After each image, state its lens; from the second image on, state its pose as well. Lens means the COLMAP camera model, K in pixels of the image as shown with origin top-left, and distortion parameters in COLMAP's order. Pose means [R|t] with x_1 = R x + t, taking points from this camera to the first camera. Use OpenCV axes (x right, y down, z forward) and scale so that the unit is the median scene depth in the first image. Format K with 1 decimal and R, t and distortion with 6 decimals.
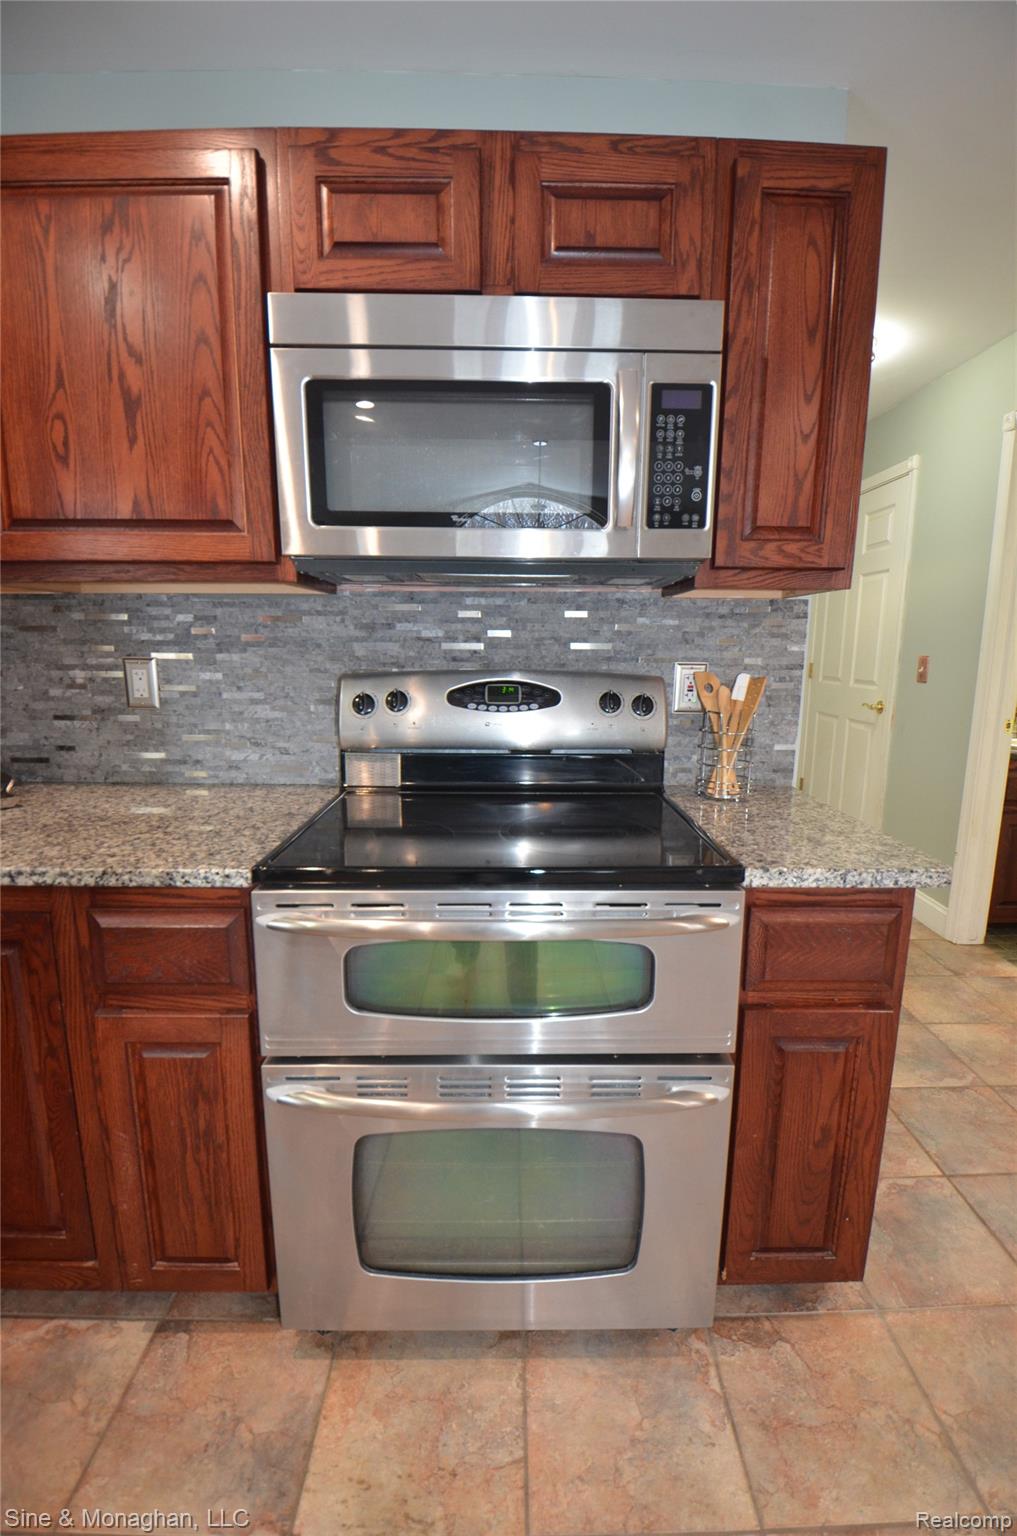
lens RADIAL K [[680.3, 0, 509.8], [0, 680.3, 781.2], [0, 0, 1]] dist [-0.001419, -0.015474]
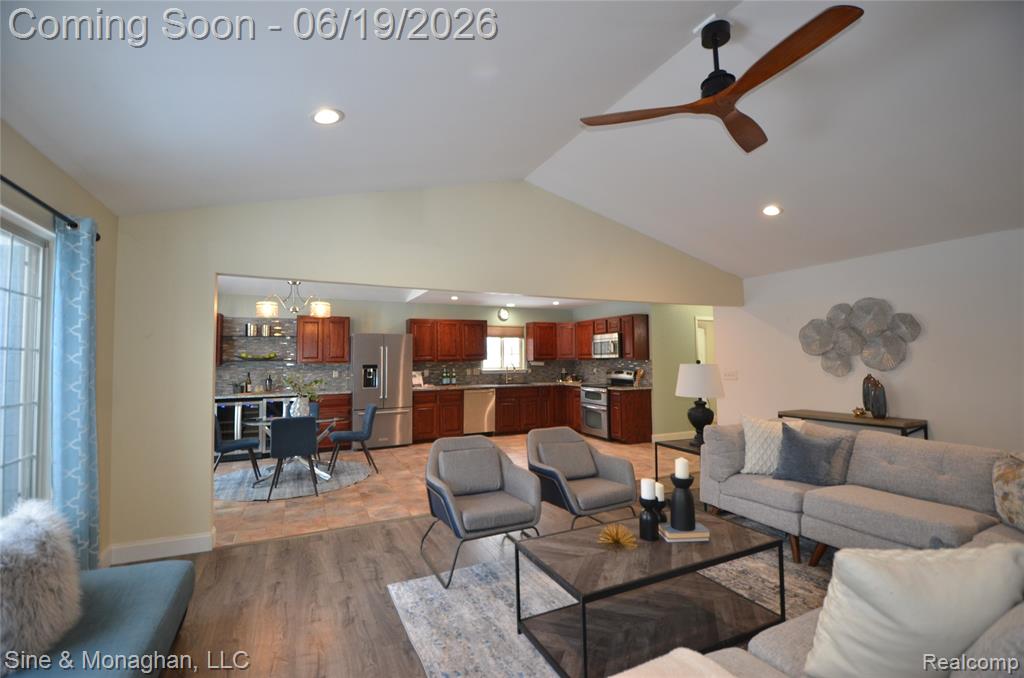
lens RADIAL K [[453.5, 0, 515.9], [0, 453.5, 331.5], [0, 0, 1]] dist [-0.001419, -0.015474]
pose [[0.427040, -0.068431, -0.901640, 5.209295], [-0.162721, 0.975038, -0.151071, 0.490604], [0.889471, 0.211229, 0.405245, -2.809105]]
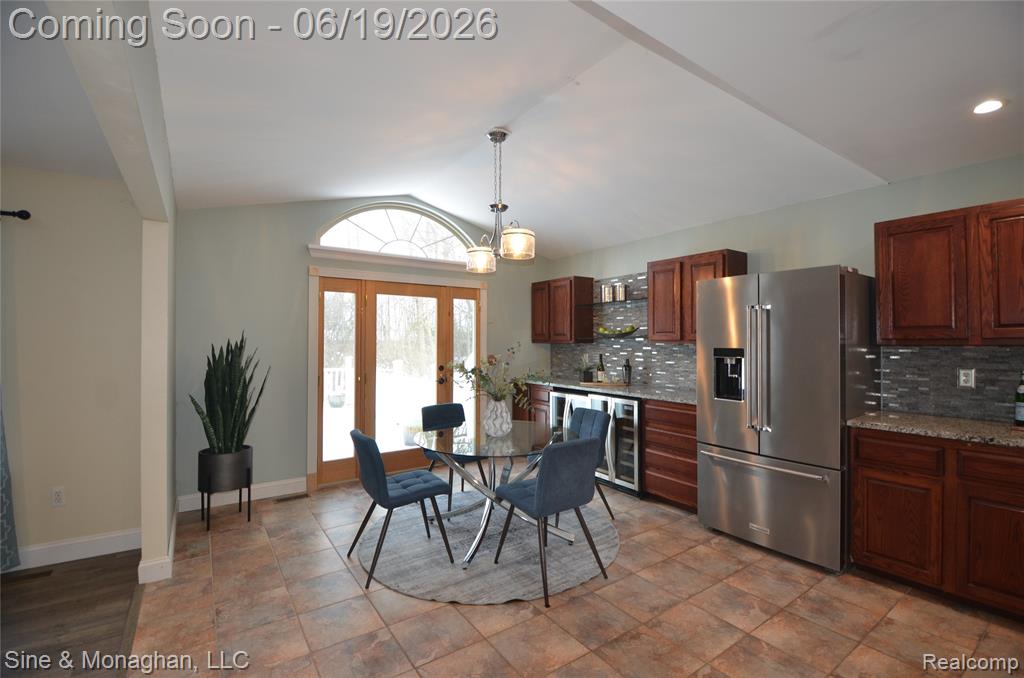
lens RADIAL K [[453.5, 0, 517.0], [0, 453.5, 341.9], [0, 0, 1]] dist [-0.001419, -0.015474]
pose [[-0.819807, -0.005760, -0.572611, 1.702836], [-0.119067, 0.979810, 0.160611, 0.040043], [0.560125, 0.199849, -0.803940, -0.703545]]
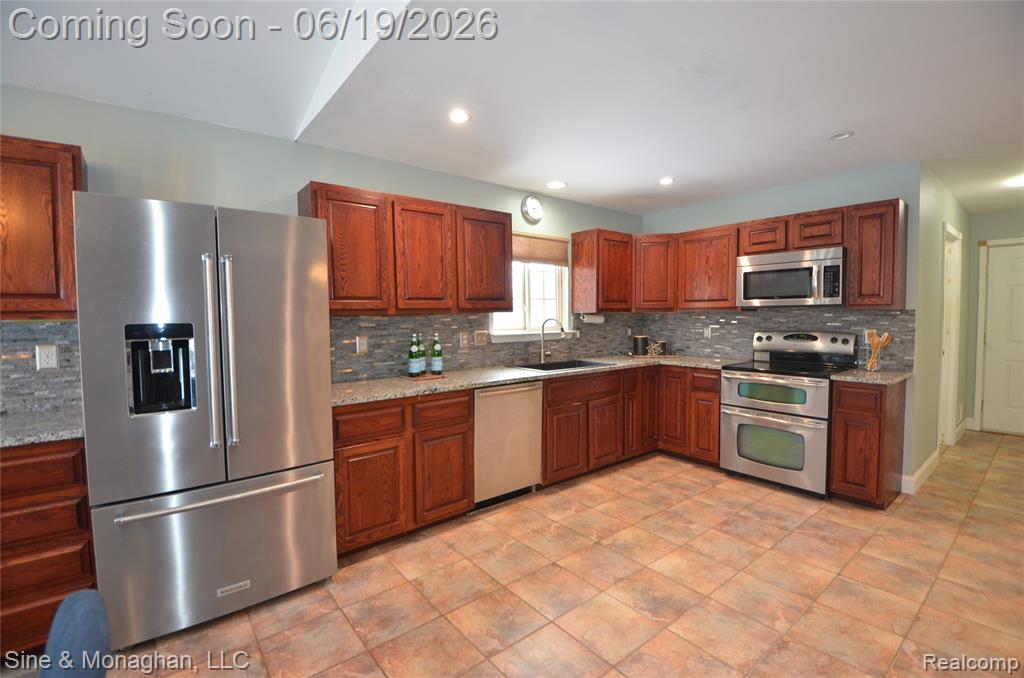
lens RADIAL K [[453.5, 0, 516.4], [0, 453.5, 334.2], [0, 0, 1]] dist [-0.001419, -0.015474]
pose [[0.624096, 0.018726, -0.781124, 1.152514], [-0.137691, 0.986703, -0.086357, 0.338644], [0.769120, 0.161449, 0.618376, -2.065427]]
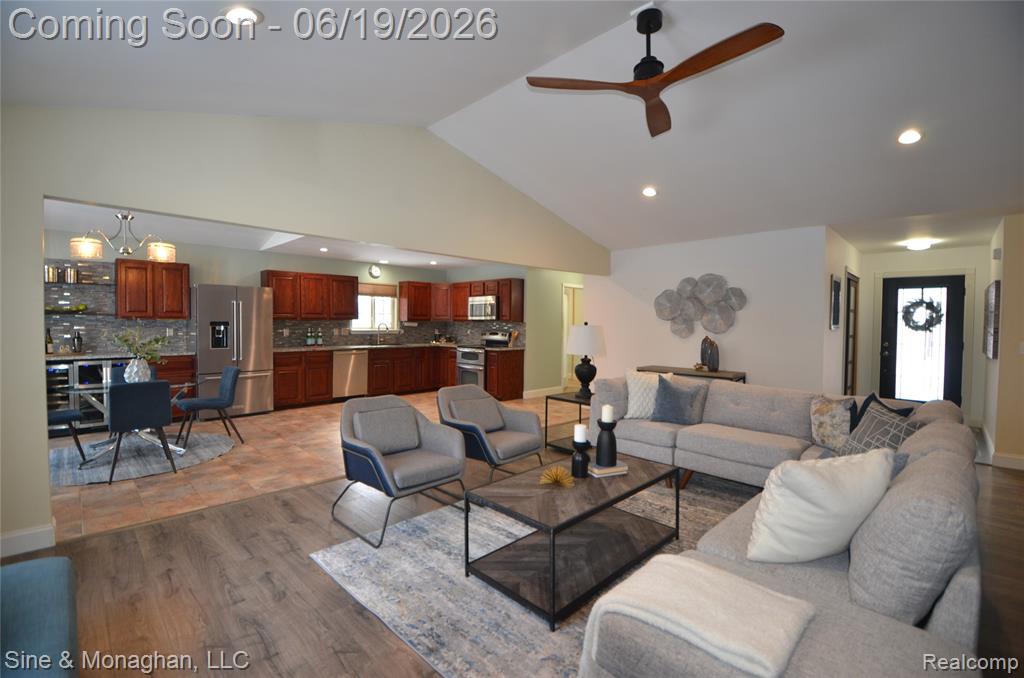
lens RADIAL K [[453.5, 0, 518.6], [0, 453.5, 330.9], [0, 0, 1]] dist [-0.001419, -0.015474]
pose [[0.705416, 0.010649, -0.708714, 4.984089], [-0.140923, 0.982032, -0.125512, 0.592406], [0.694643, 0.188412, 0.694242, -3.168336]]
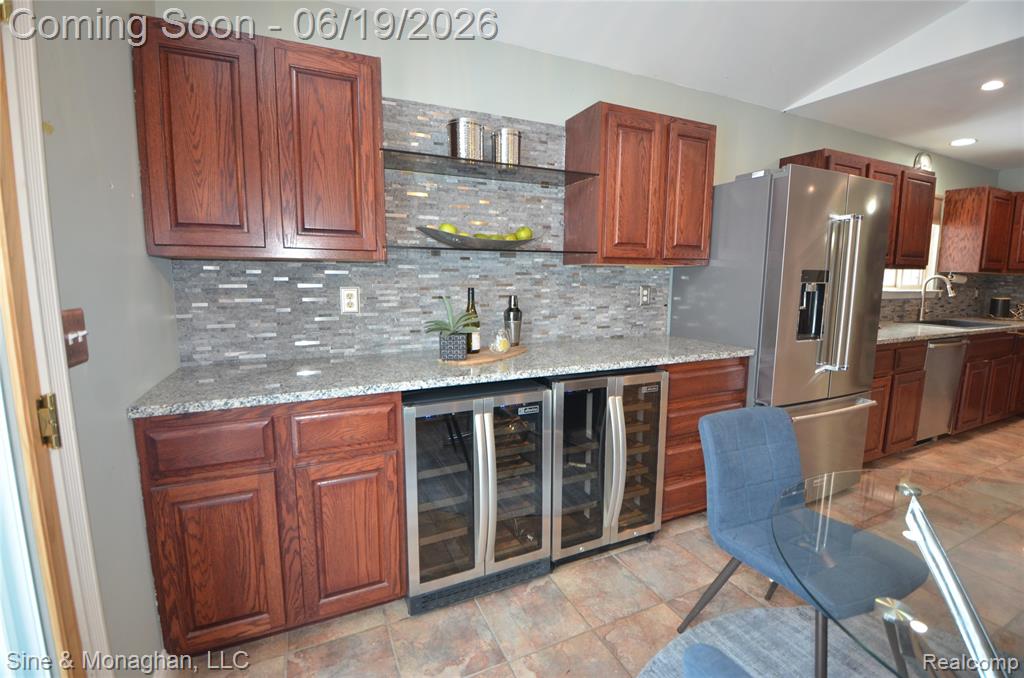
lens RADIAL K [[453.5, 0, 513.2], [0, 453.5, 333.4], [0, 0, 1]] dist [-0.001419, -0.015474]
pose [[0.411746, 0.108274, -0.904844, 0.491216], [-0.182064, 0.982673, 0.034739, 0.751737], [0.892927, 0.150436, 0.424324, -3.890000]]
